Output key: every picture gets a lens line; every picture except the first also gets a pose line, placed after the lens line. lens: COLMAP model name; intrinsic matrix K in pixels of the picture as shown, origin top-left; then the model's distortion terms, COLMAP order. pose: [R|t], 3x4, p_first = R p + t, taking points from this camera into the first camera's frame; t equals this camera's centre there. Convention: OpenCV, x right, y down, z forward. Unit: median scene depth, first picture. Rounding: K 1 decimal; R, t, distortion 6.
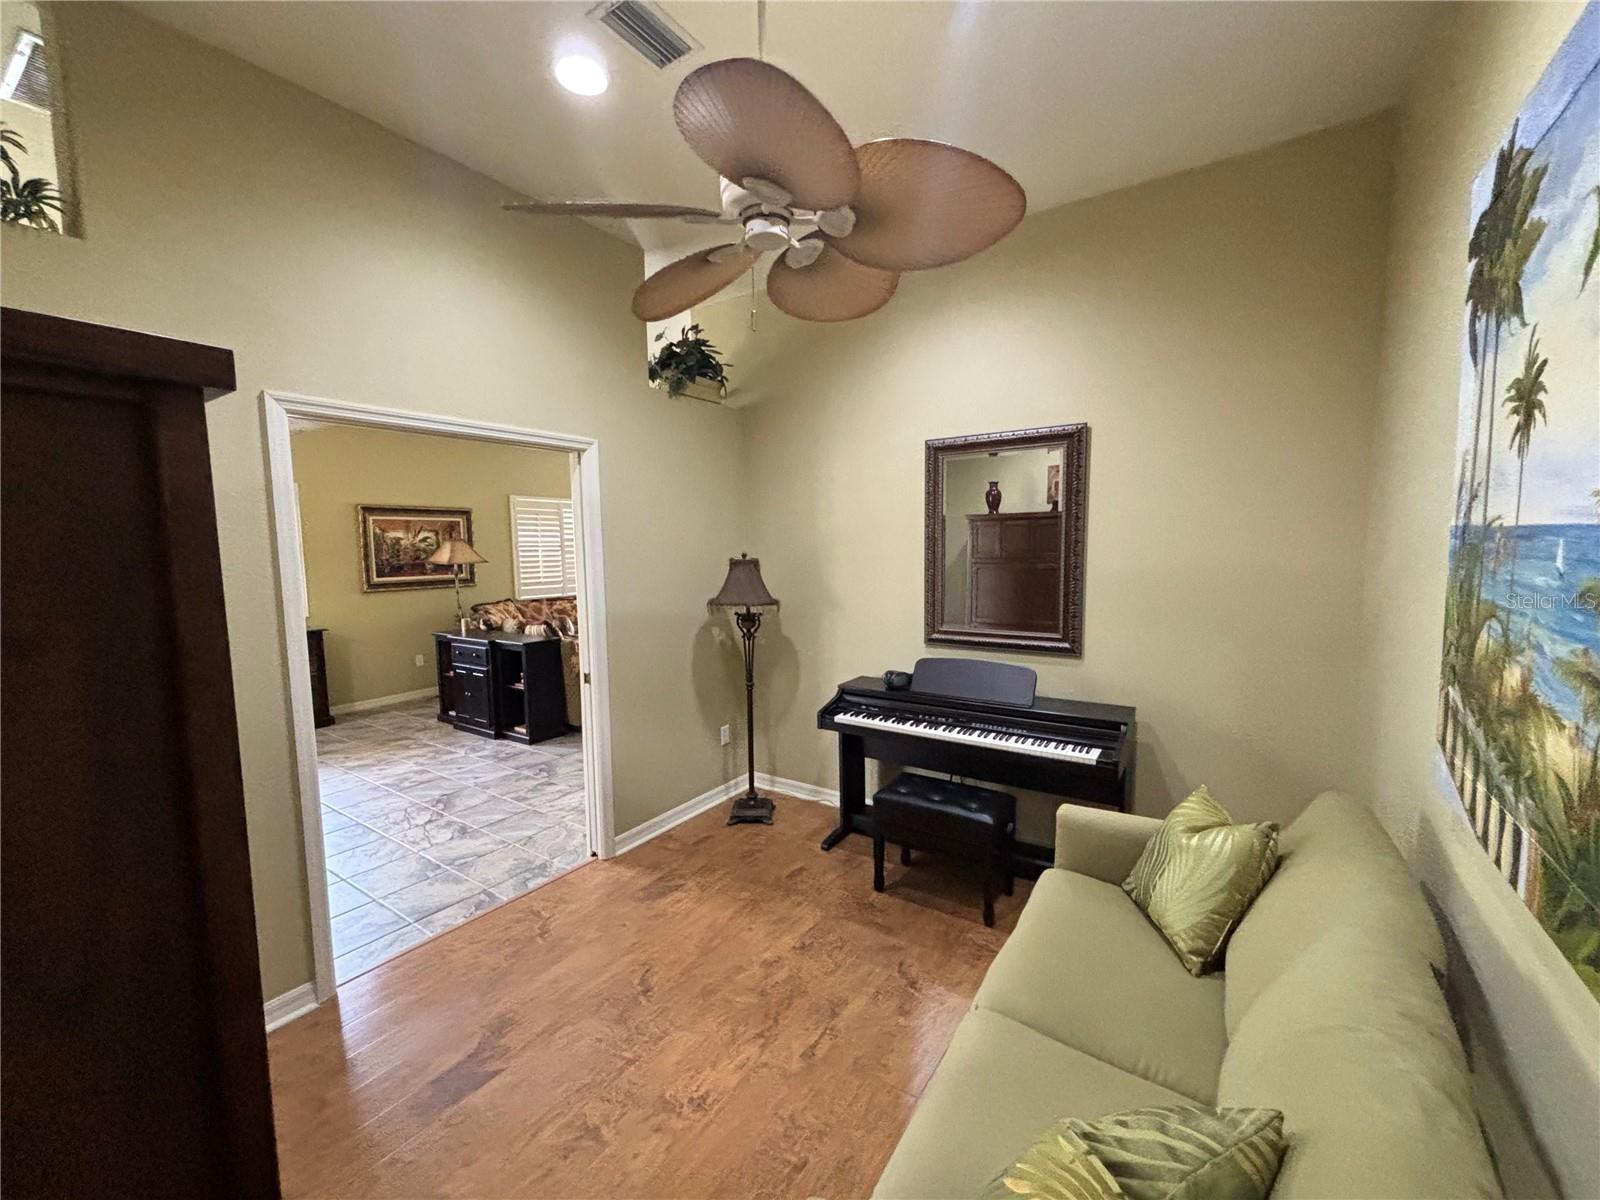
lens RADIAL K [[648.3, 0, 791.6], [0, 648.3, 599.1], [0, 0, 1]] dist [0.000984, 0.000166]
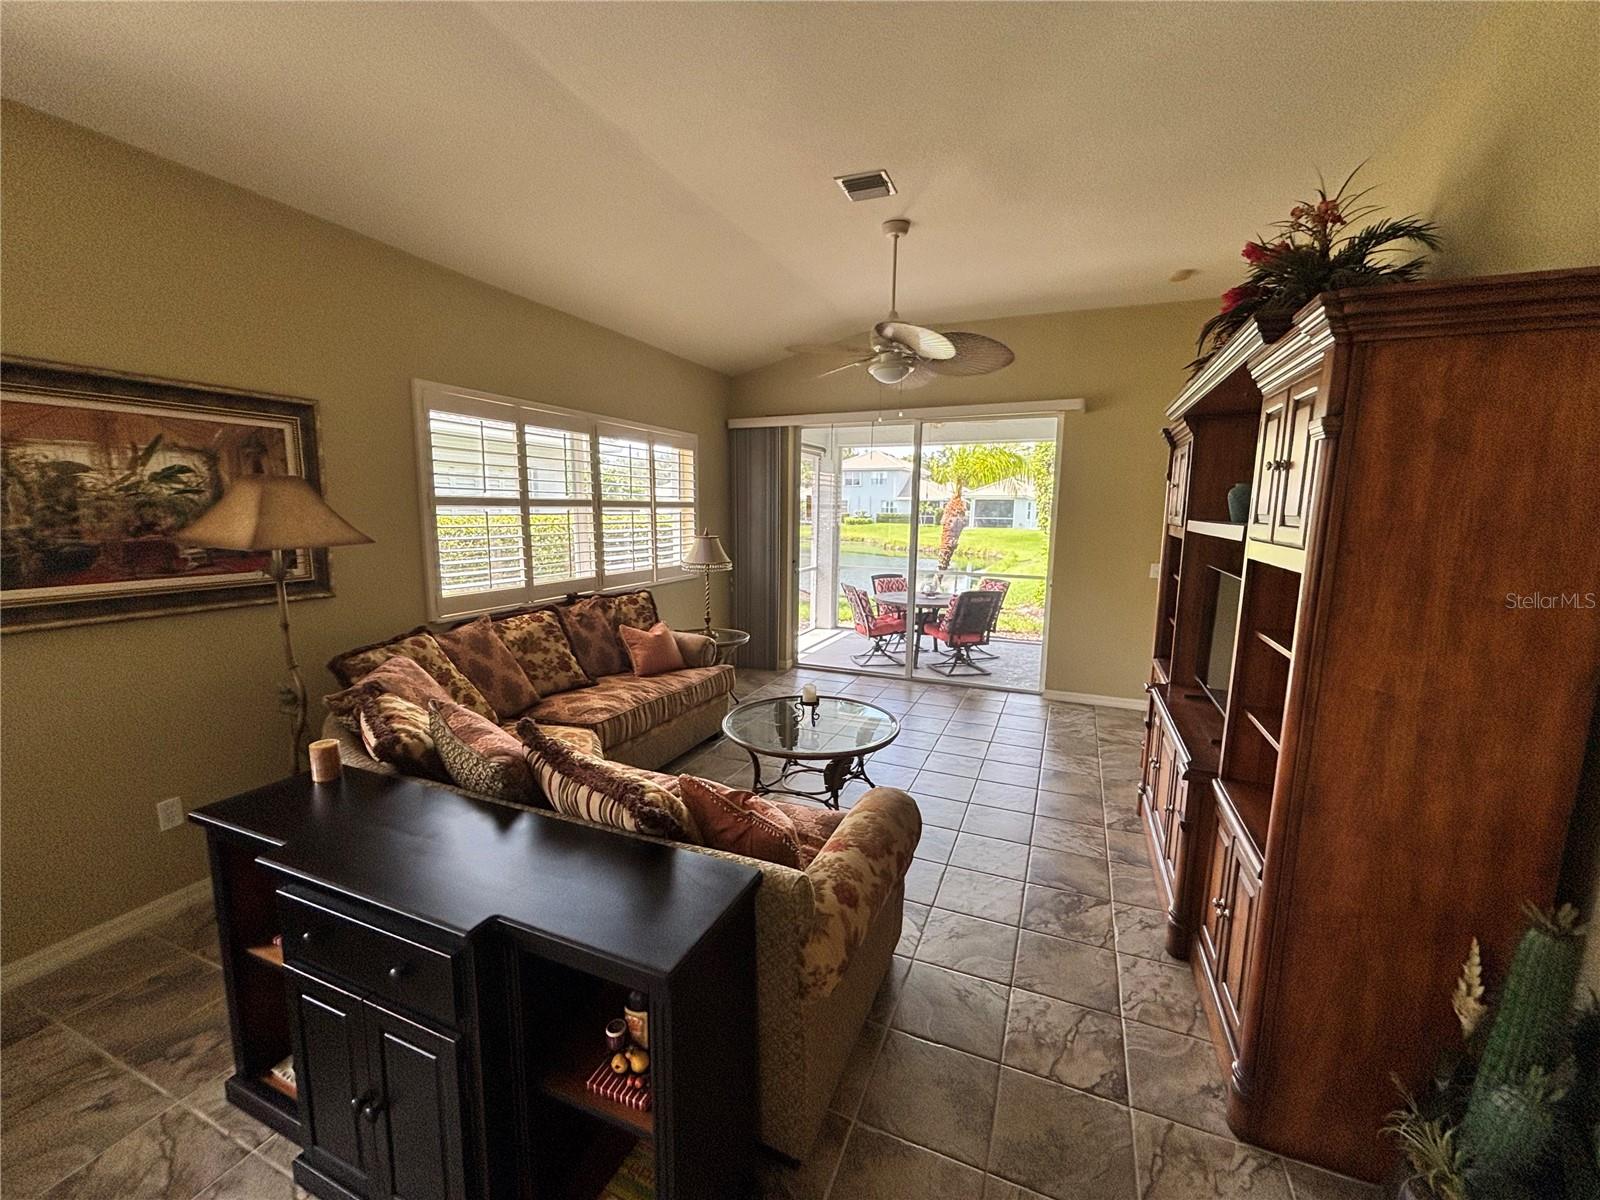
lens RADIAL K [[648.3, 0, 799.3], [0, 648.3, 602.5], [0, 0, 1]] dist [0.000984, 0.000166]
pose [[0.978680, -0.002688, 0.205372, -0.332460], [-0.009534, 0.998242, 0.058498, -0.050489], [-0.205168, -0.059209, 0.976934, 0.634615]]
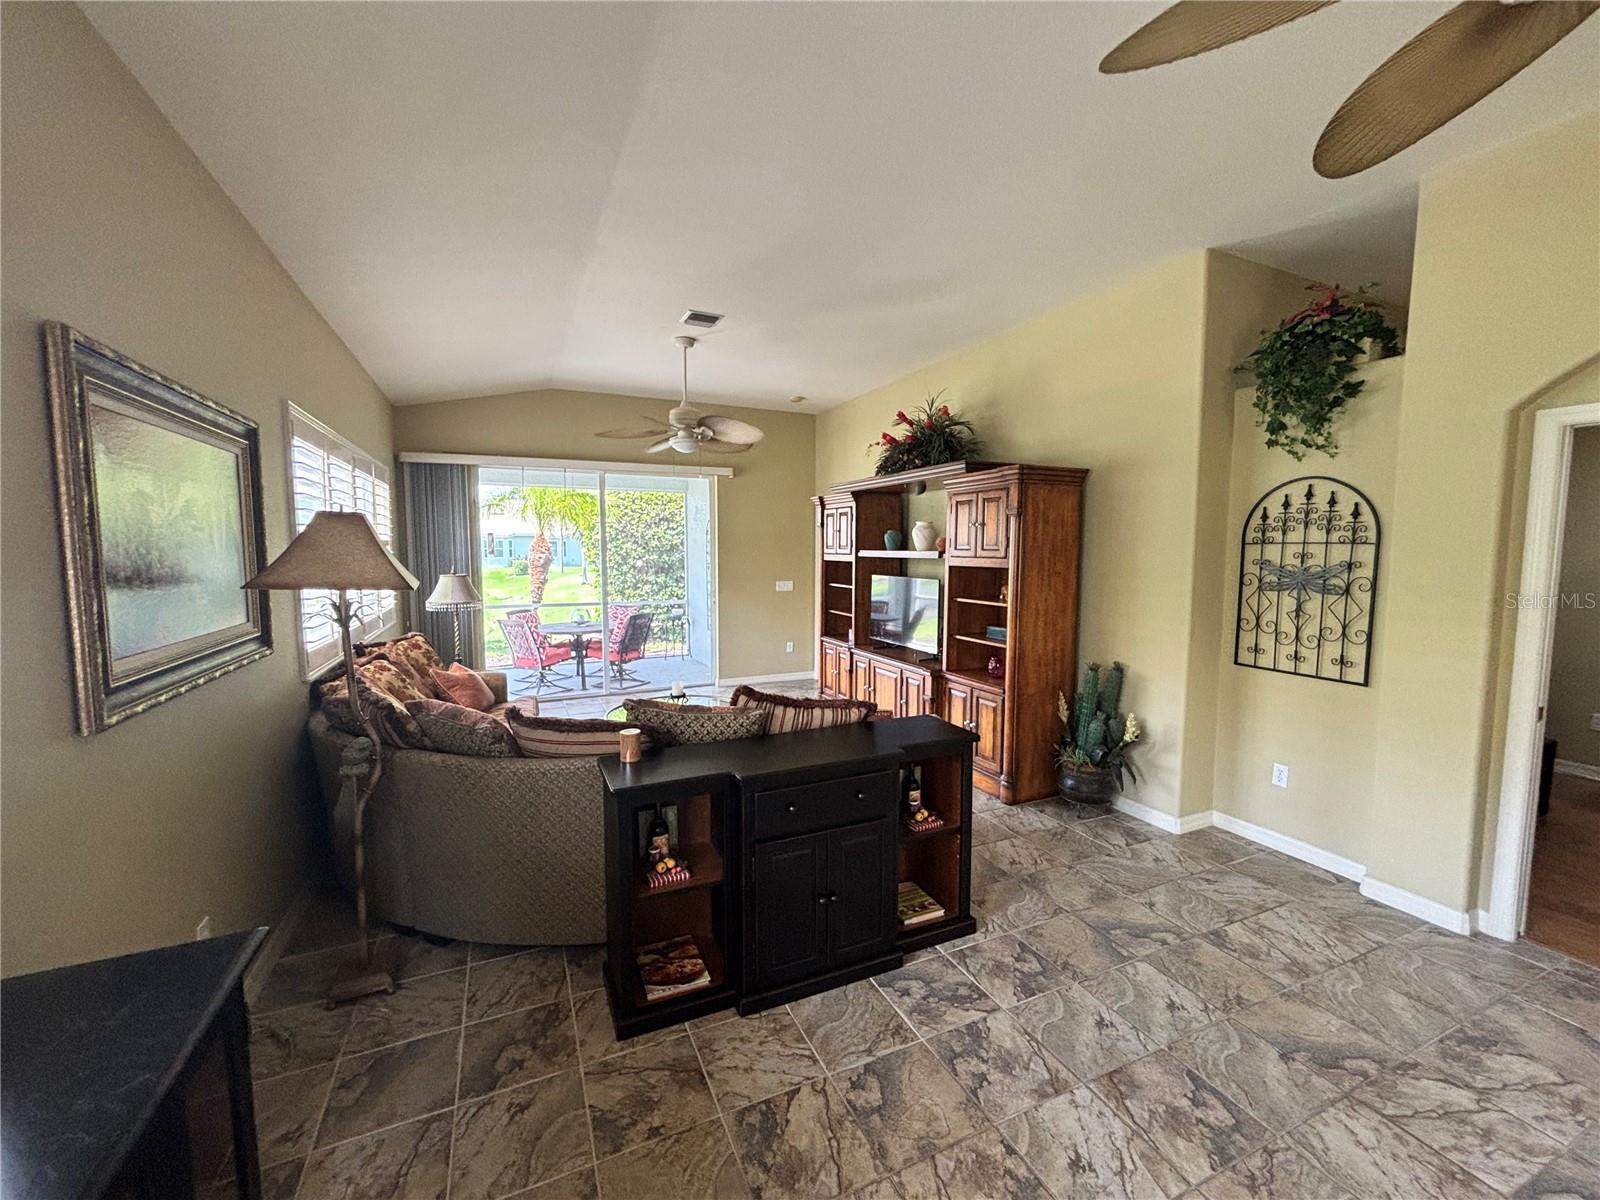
lens RADIAL K [[648.3, 0, 796.8], [0, 648.3, 602.1], [0, 0, 1]] dist [0.000984, 0.000166]
pose [[0.514048, -0.055391, 0.855971, -0.728765], [0.066008, 0.997508, 0.024909, -0.043998], [-0.855218, 0.043696, 0.516424, 0.686454]]
